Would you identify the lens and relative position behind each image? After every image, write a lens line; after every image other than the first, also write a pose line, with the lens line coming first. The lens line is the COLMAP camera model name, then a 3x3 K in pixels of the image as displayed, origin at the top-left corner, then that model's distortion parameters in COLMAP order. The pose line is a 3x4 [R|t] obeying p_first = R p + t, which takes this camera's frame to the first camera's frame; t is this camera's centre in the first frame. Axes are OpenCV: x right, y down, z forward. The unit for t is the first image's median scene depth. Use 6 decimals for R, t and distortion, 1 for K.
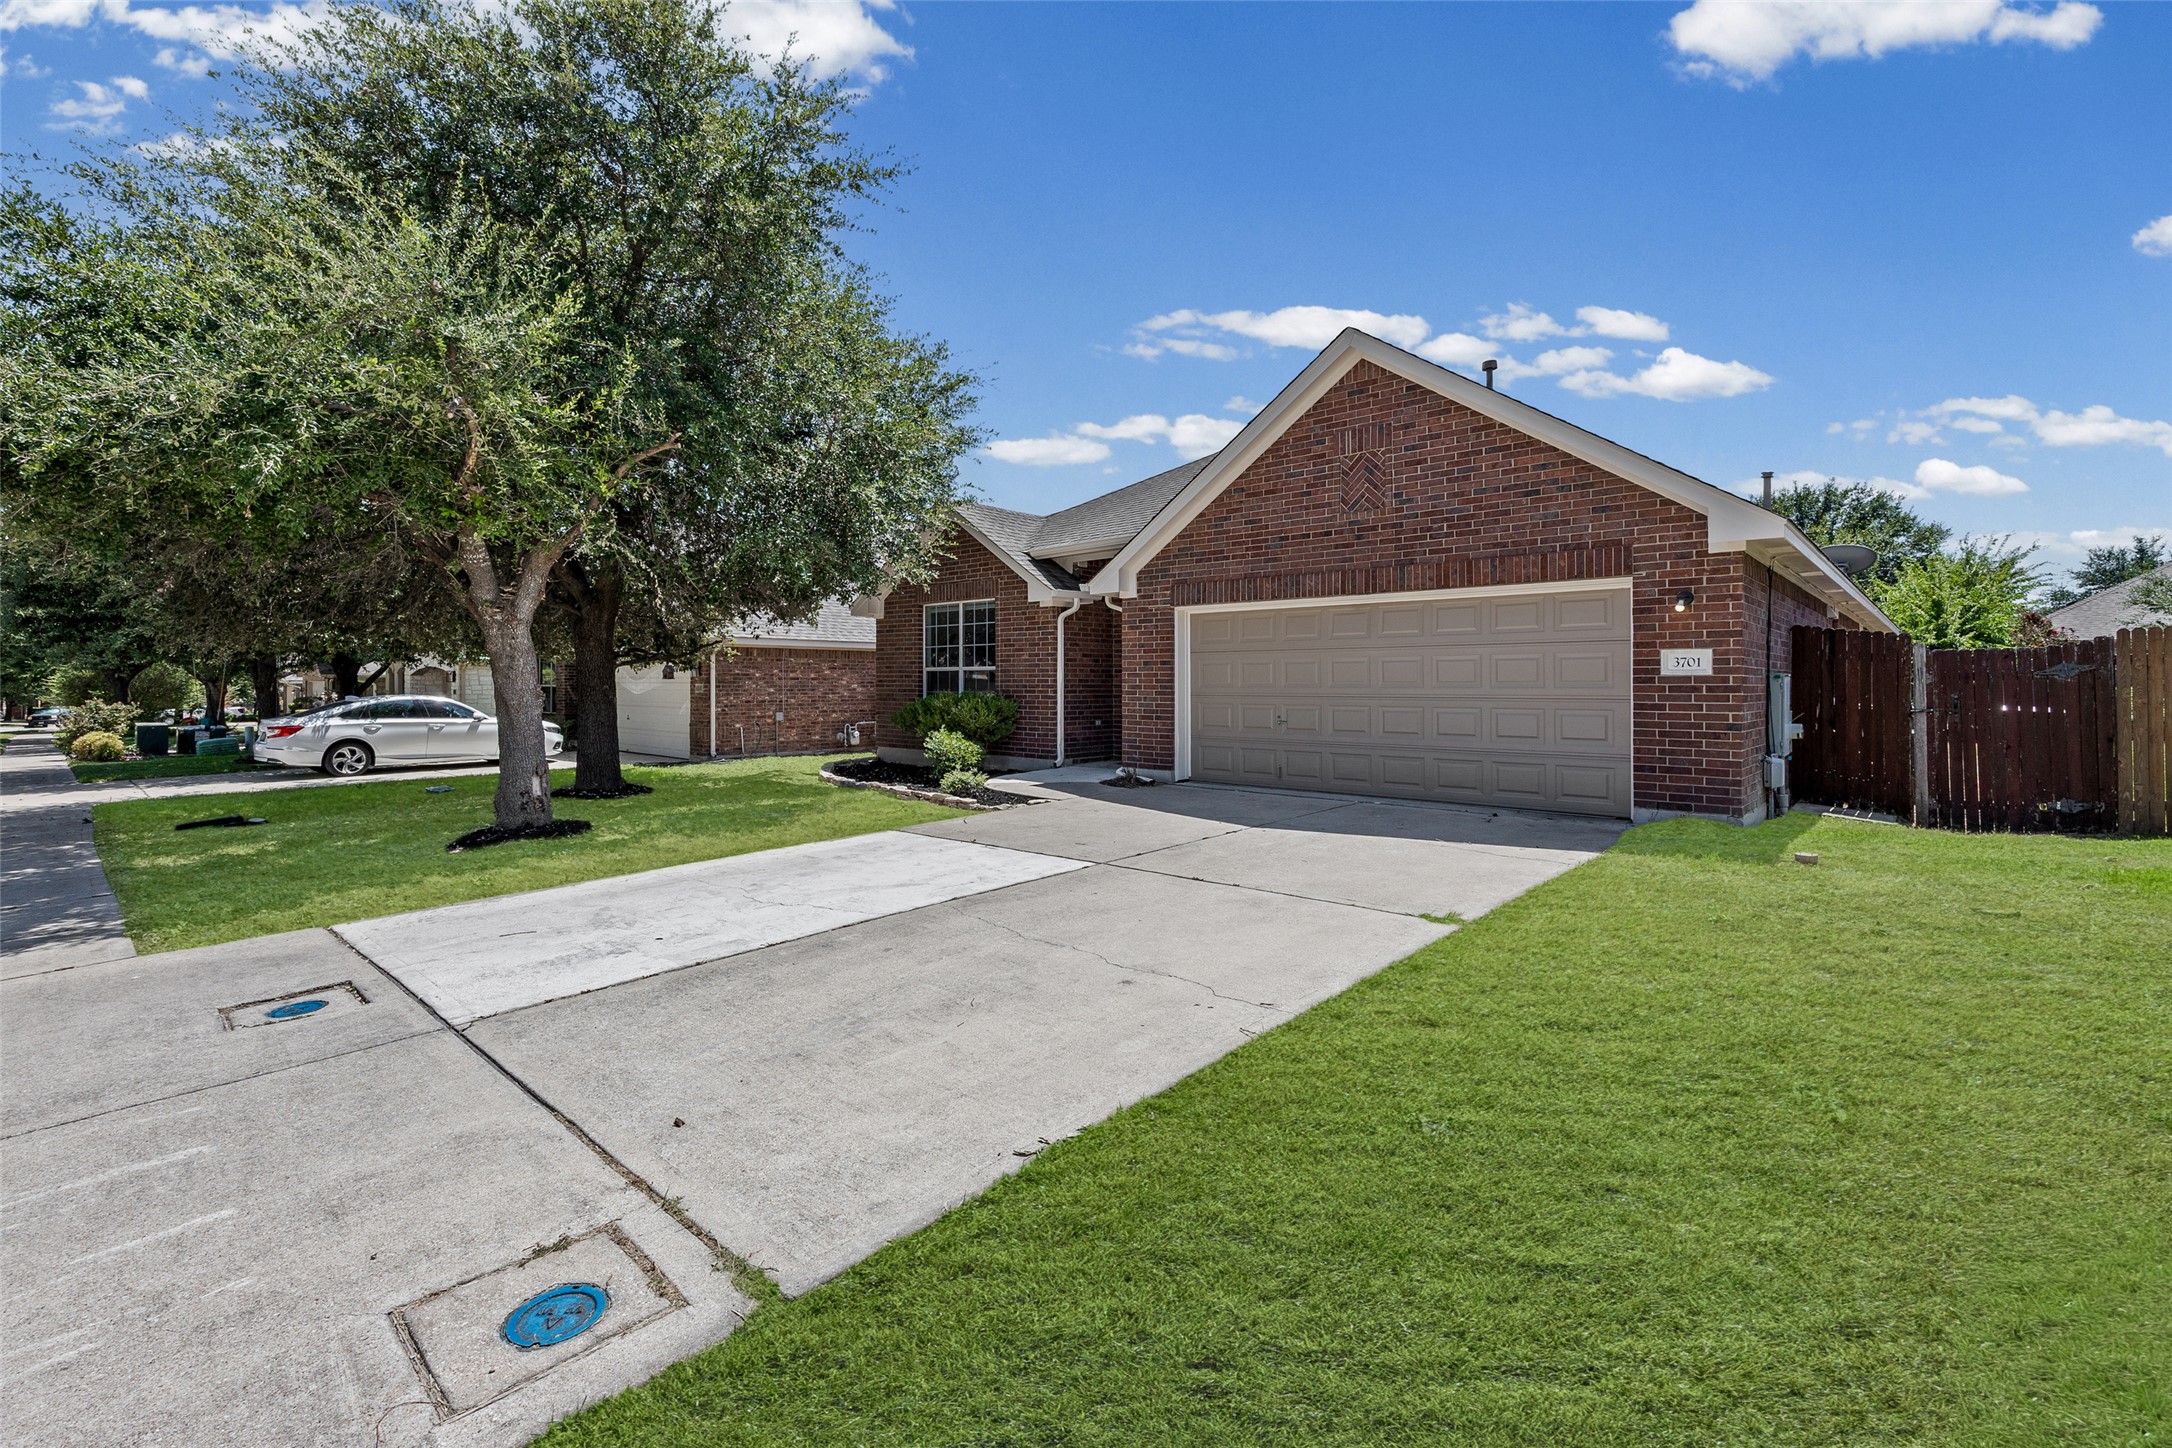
lens RADIAL K [[934.6, 0, 1081.1], [0, 934.6, 674.1], [0, 0, 1]] dist [0.000645, 0.000005]
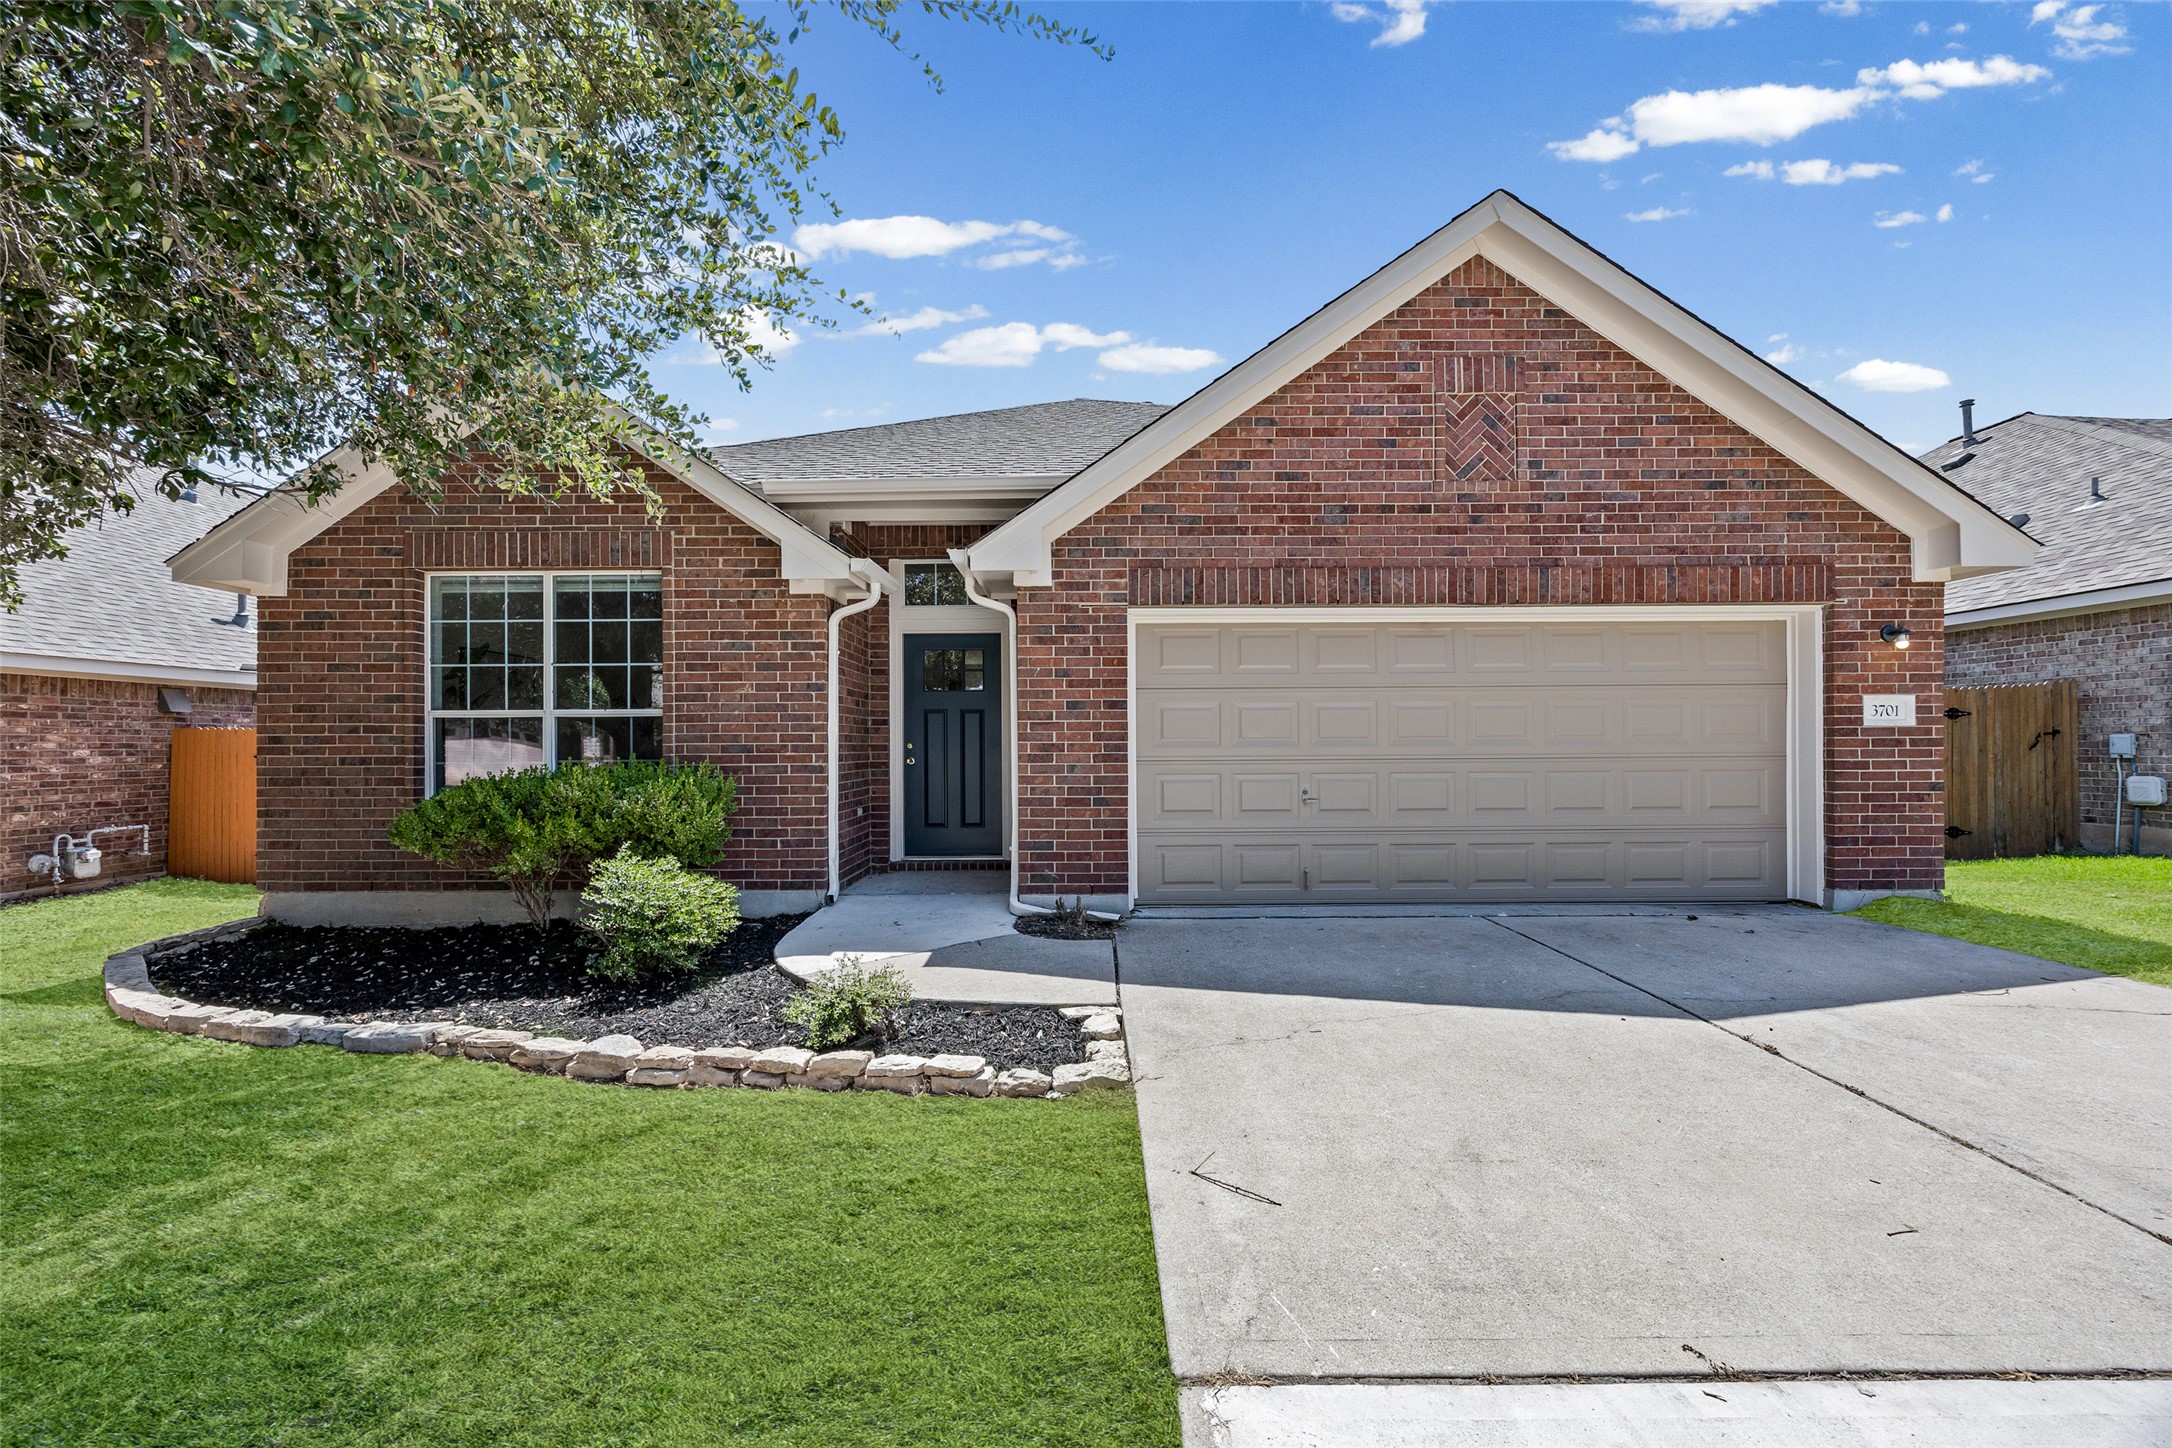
lens RADIAL K [[822.9, 0, 1088.0], [0, 822.9, 739.5], [0, 0, 1]] dist [-0.001394, 0.000034]
pose [[0.745411, -0.000716, 0.666605, -0.319788], [-0.000367, 0.999999, 0.001484, 0.010468], [-0.666605, -0.001351, 0.745410, 0.794383]]
